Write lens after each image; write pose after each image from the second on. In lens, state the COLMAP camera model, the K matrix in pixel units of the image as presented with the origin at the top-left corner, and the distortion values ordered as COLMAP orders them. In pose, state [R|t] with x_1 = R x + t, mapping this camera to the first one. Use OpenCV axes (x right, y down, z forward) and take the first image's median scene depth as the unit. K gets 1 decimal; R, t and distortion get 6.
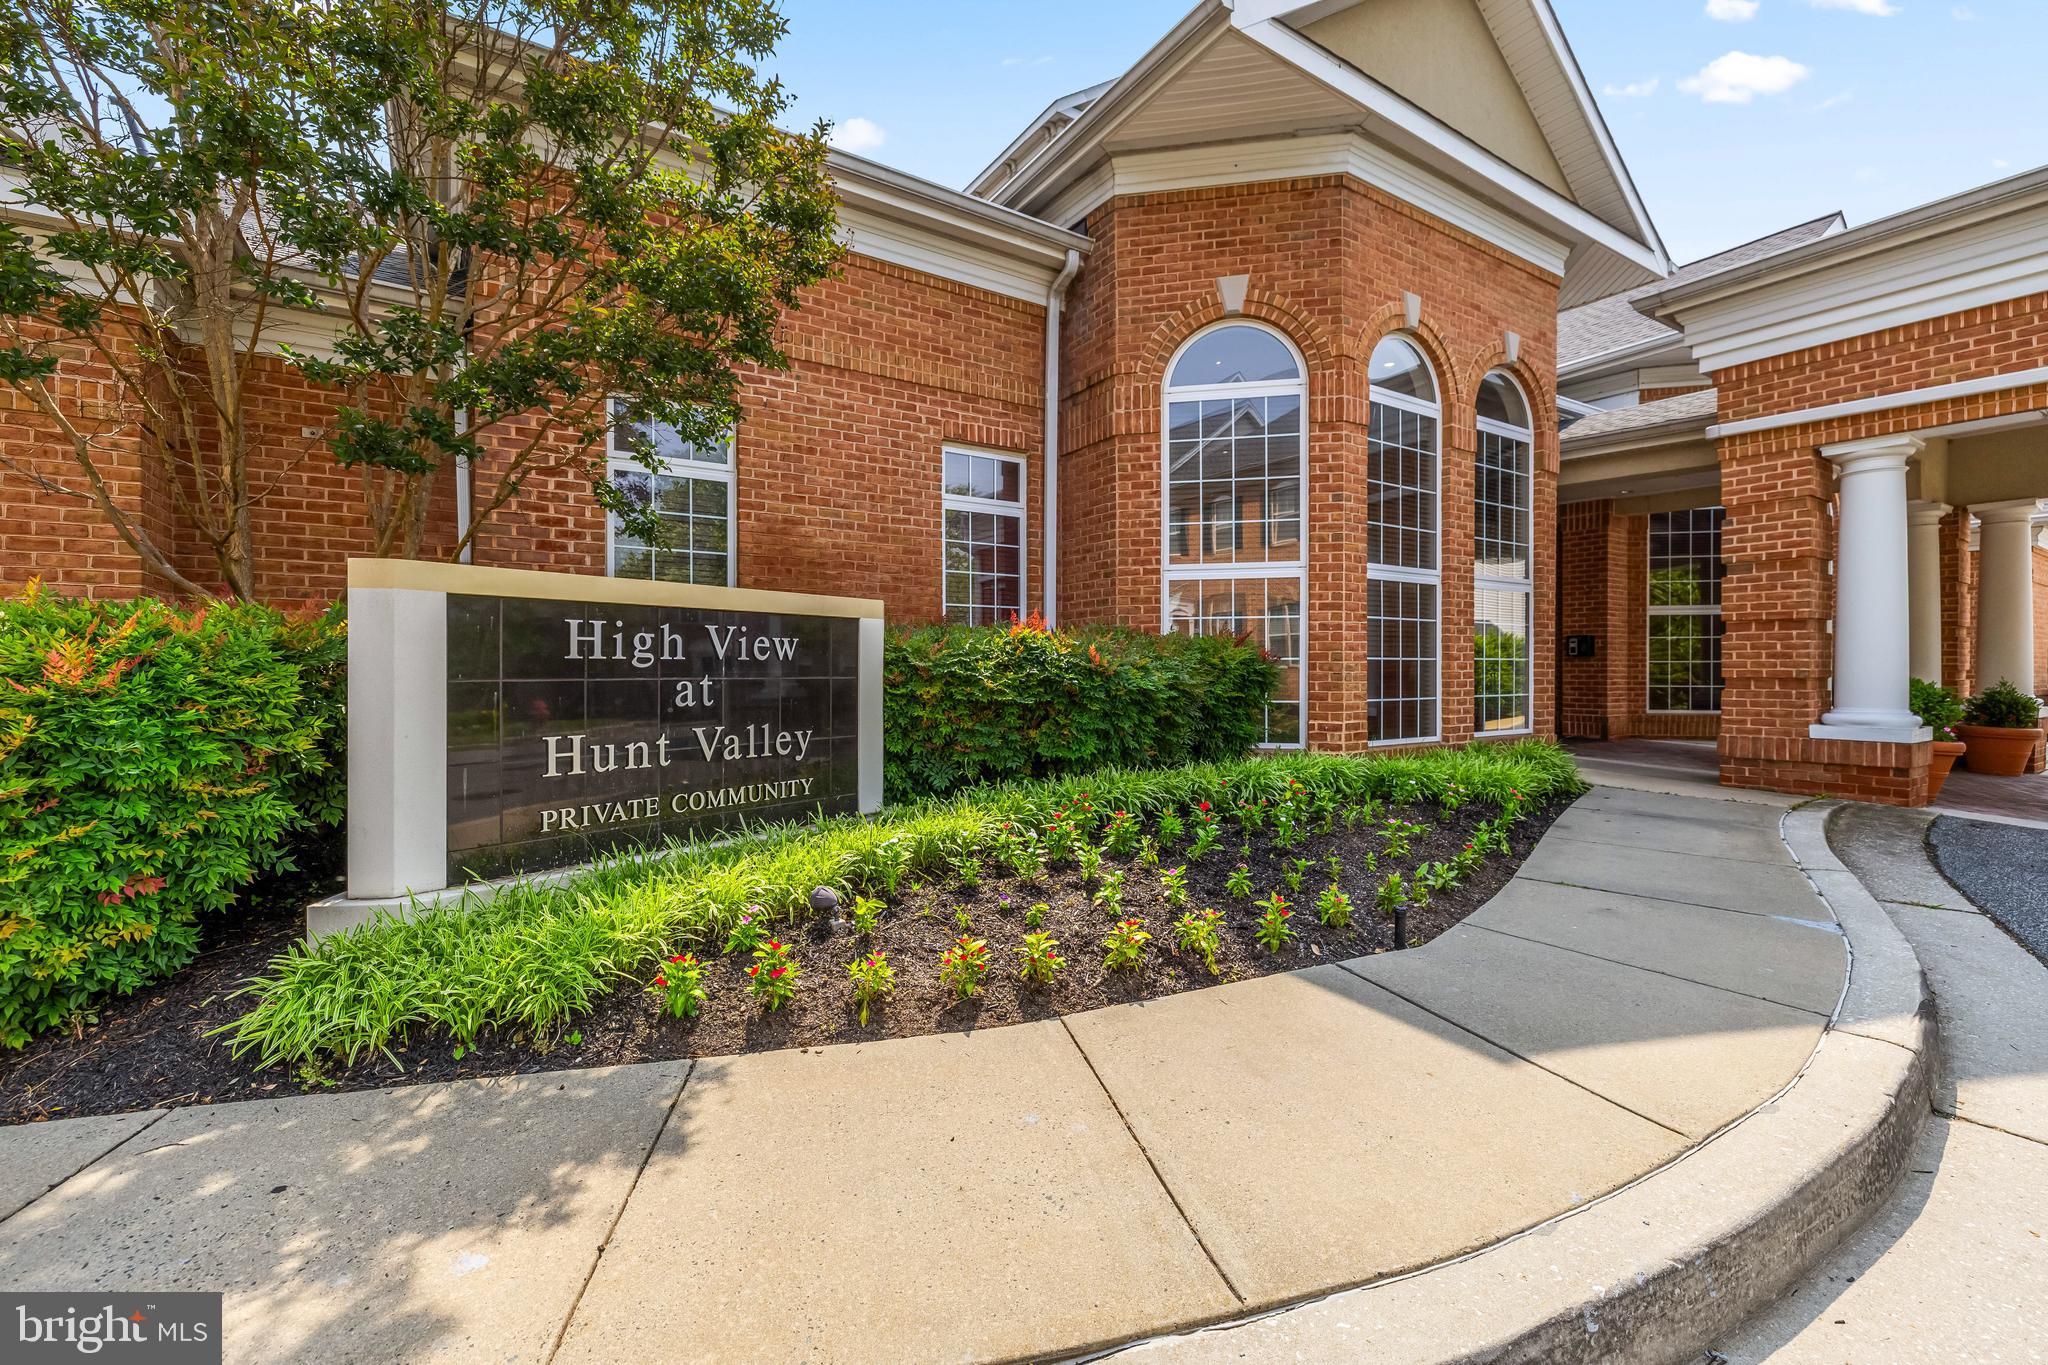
lens RADIAL K [[862.0, 0, 1023.4], [0, 862.0, 673.5], [0, 0, 1]] dist [0.002900, 0.000456]
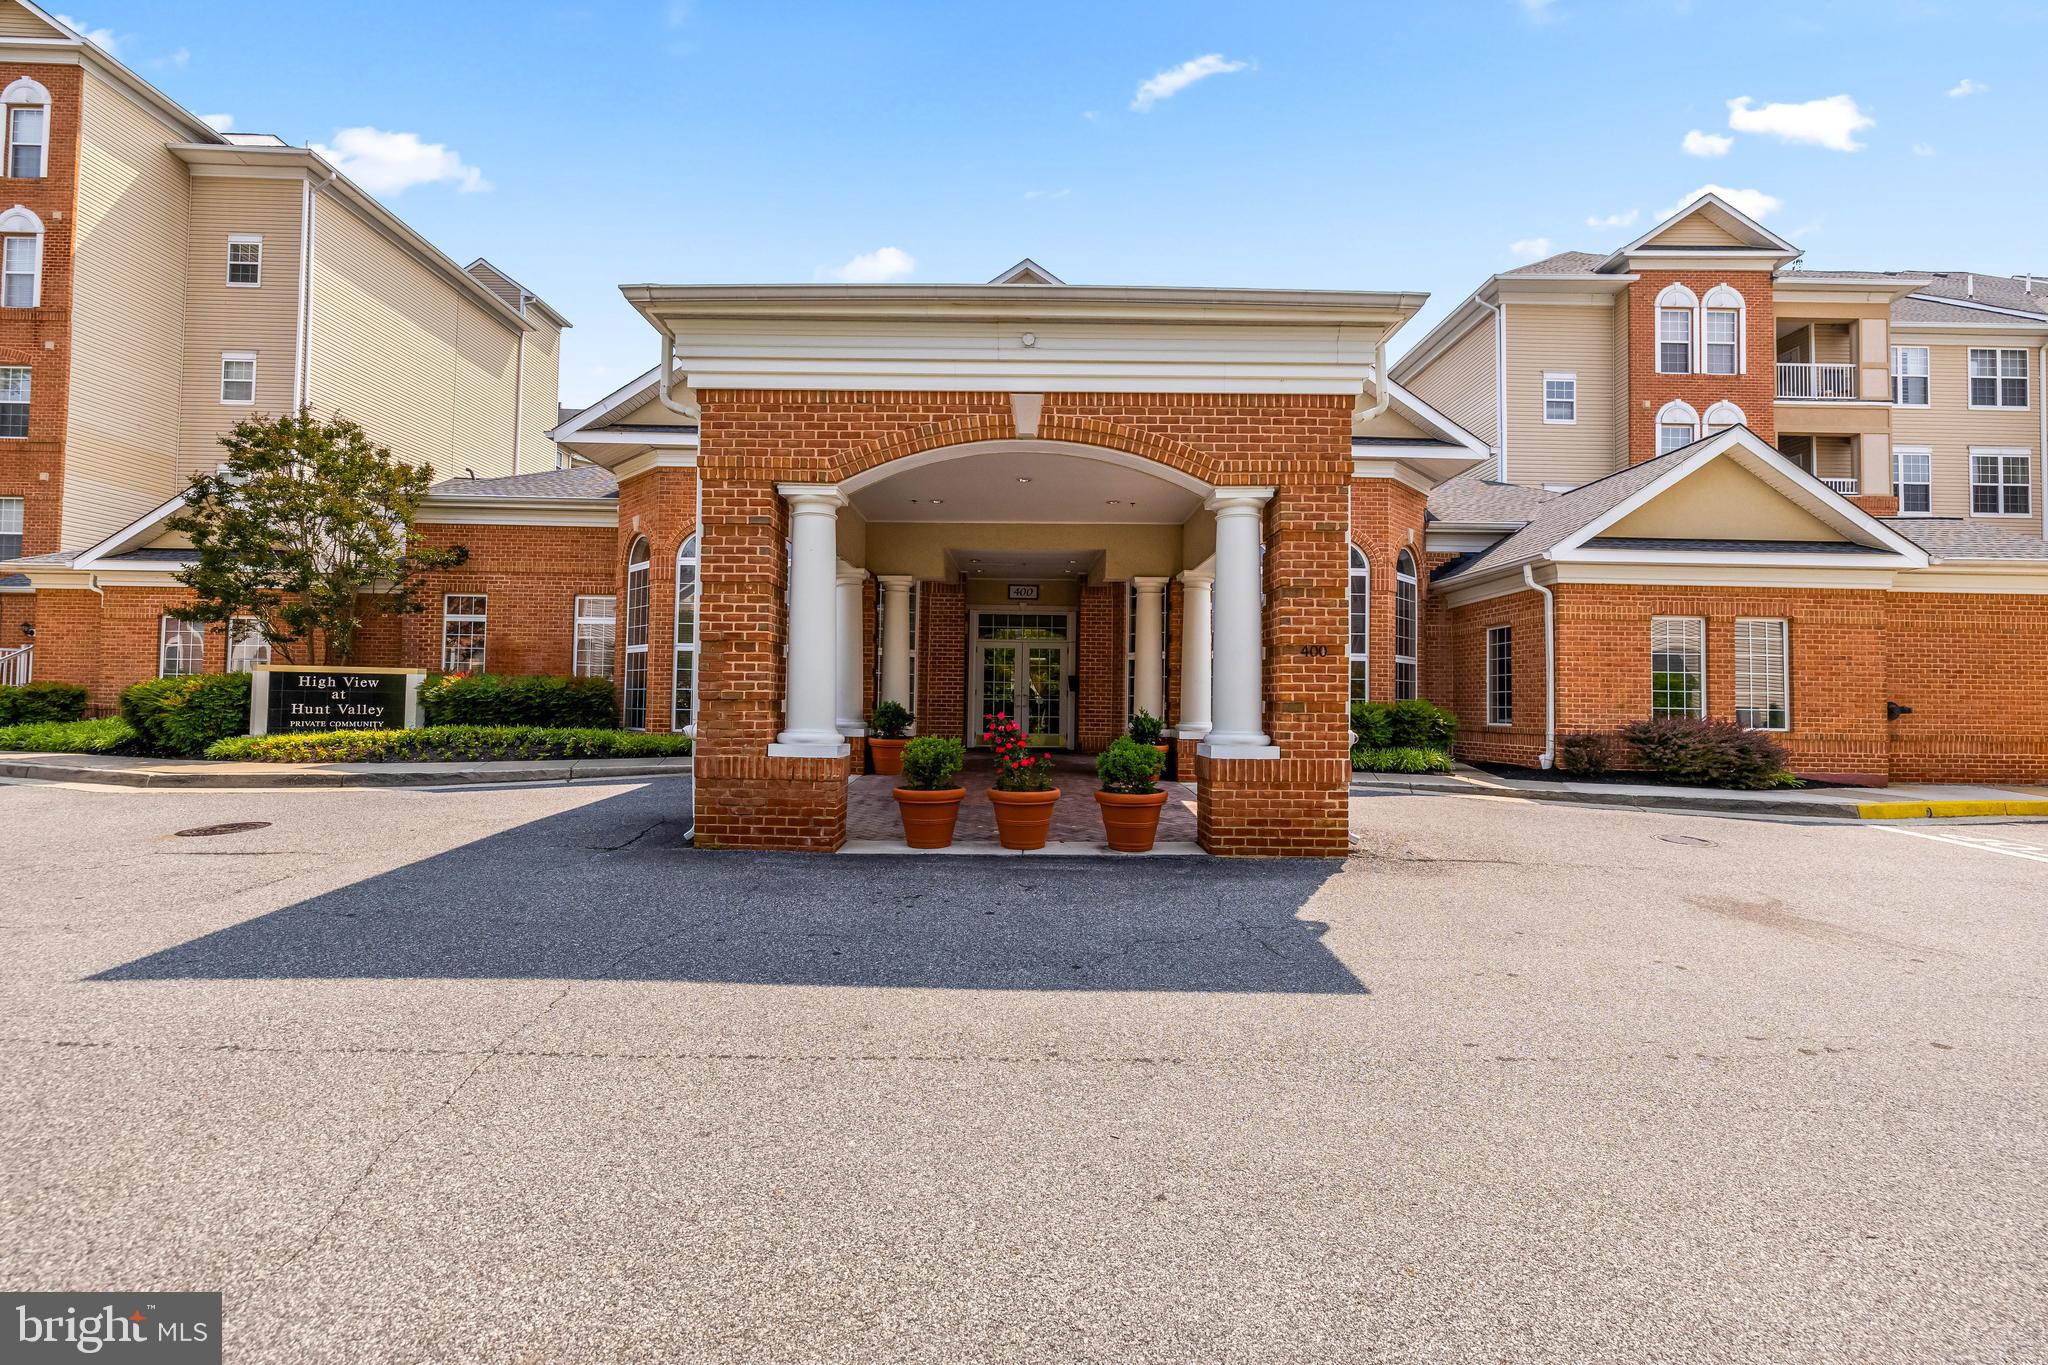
lens RADIAL K [[862.0, 0, 1027.9], [0, 862.0, 683.7], [0, 0, 1]] dist [0.002900, 0.000456]
pose [[0.849874, -0.004602, -0.526966, 4.016197], [-0.013462, 0.999446, -0.030439, 0.044802], [0.526814, 0.032963, 0.849341, -0.603151]]
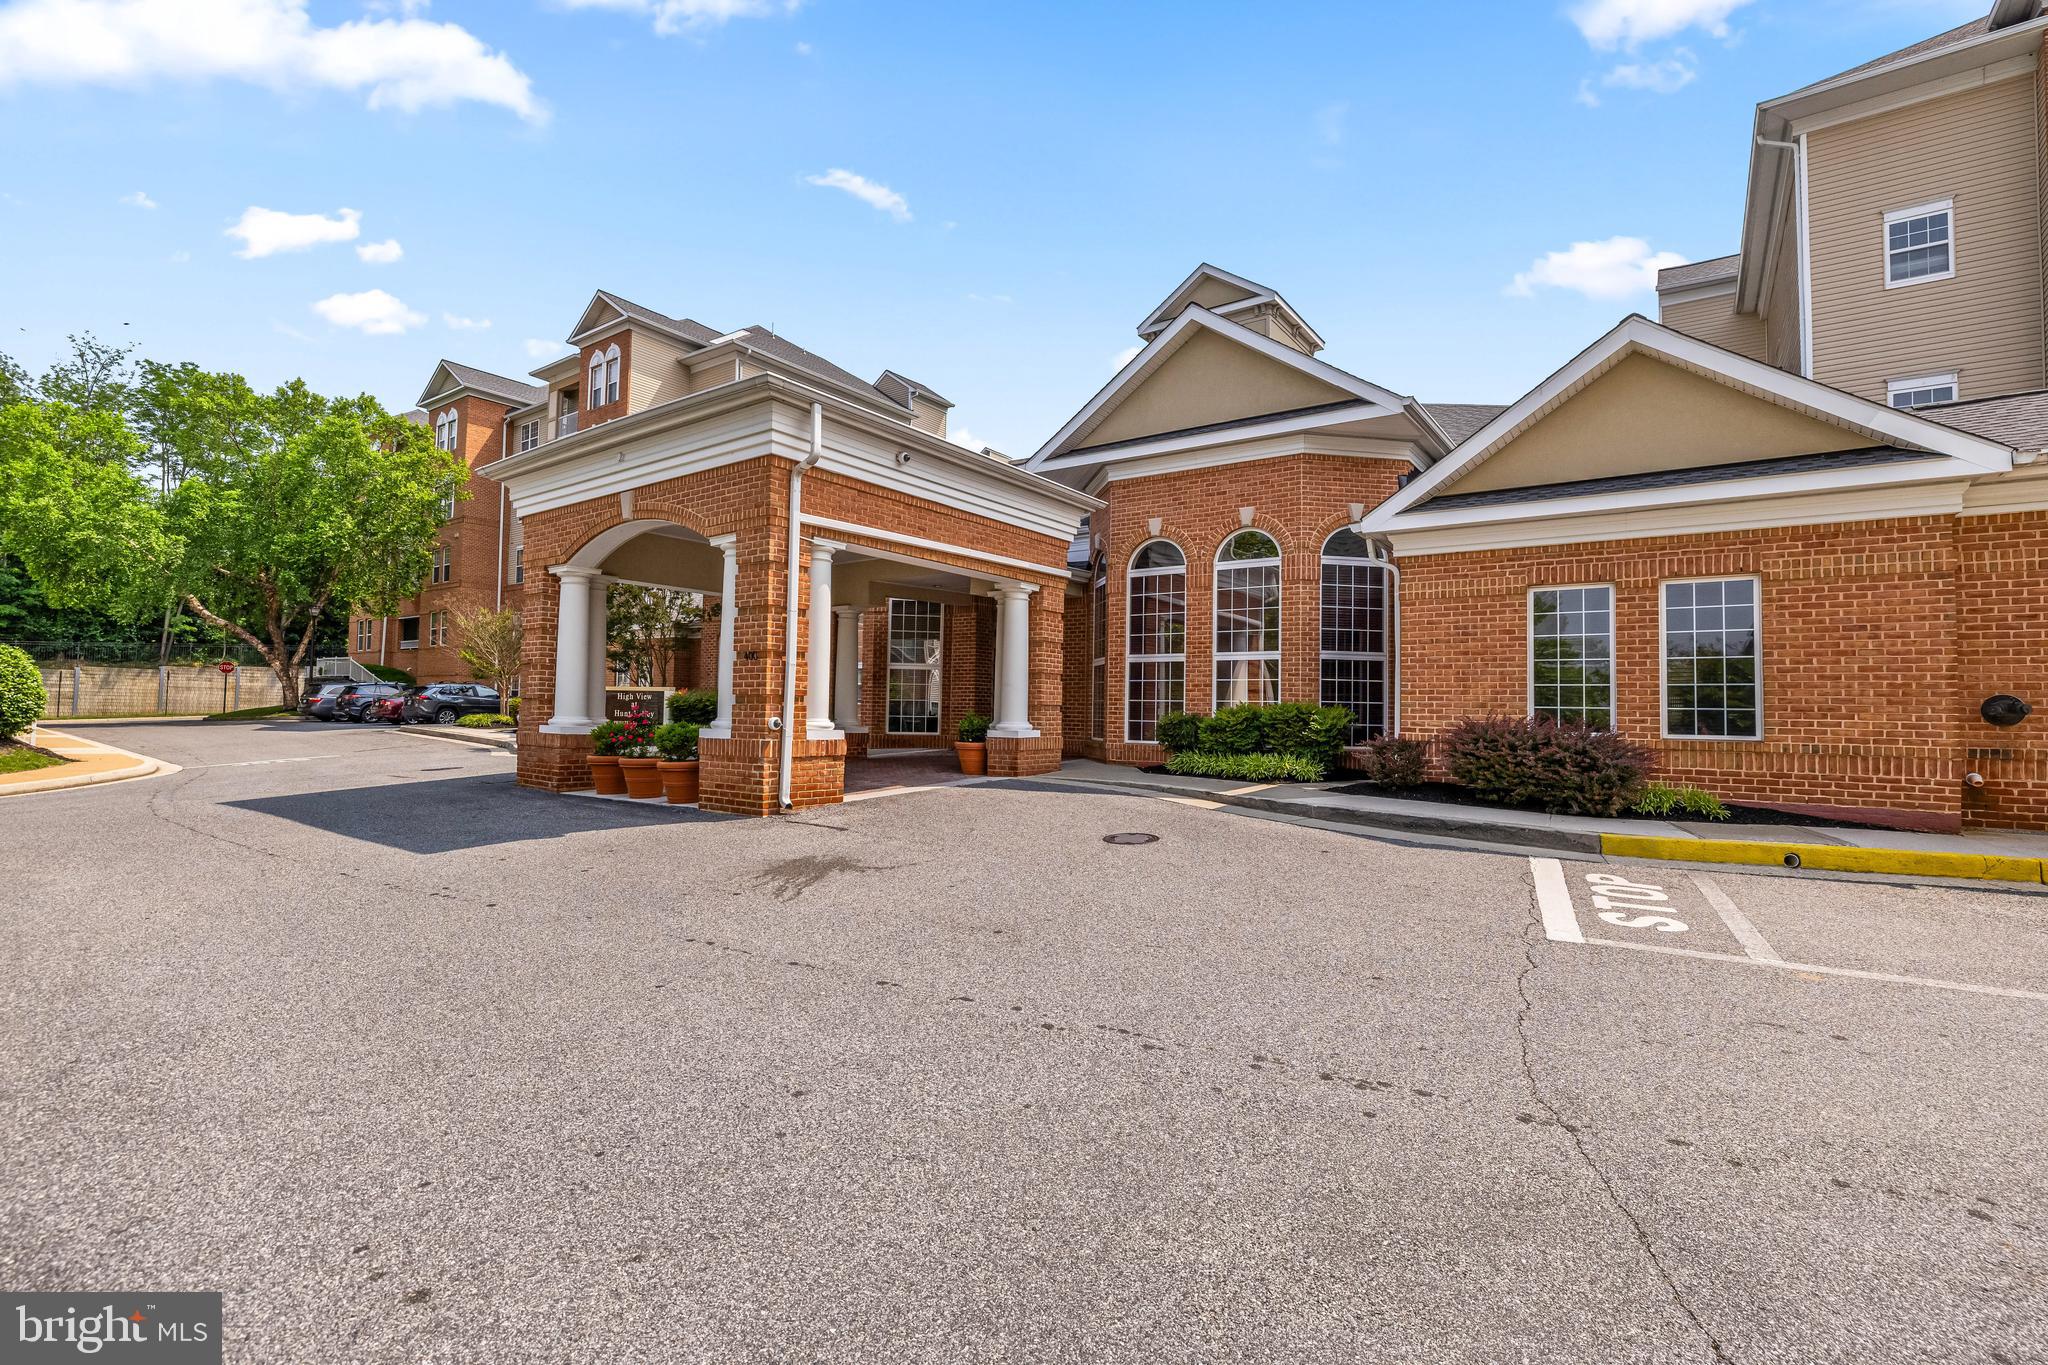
lens RADIAL K [[921.0, 0, 1021.8], [0, 921.0, 683.1], [0, 0, 1]] dist [-0.003115, -0.000019]
pose [[0.366044, -0.031283, -0.930072, 6.294109], [-0.021191, 0.998895, -0.041937, 0.079009], [0.930356, 0.035060, 0.364977, 1.114129]]
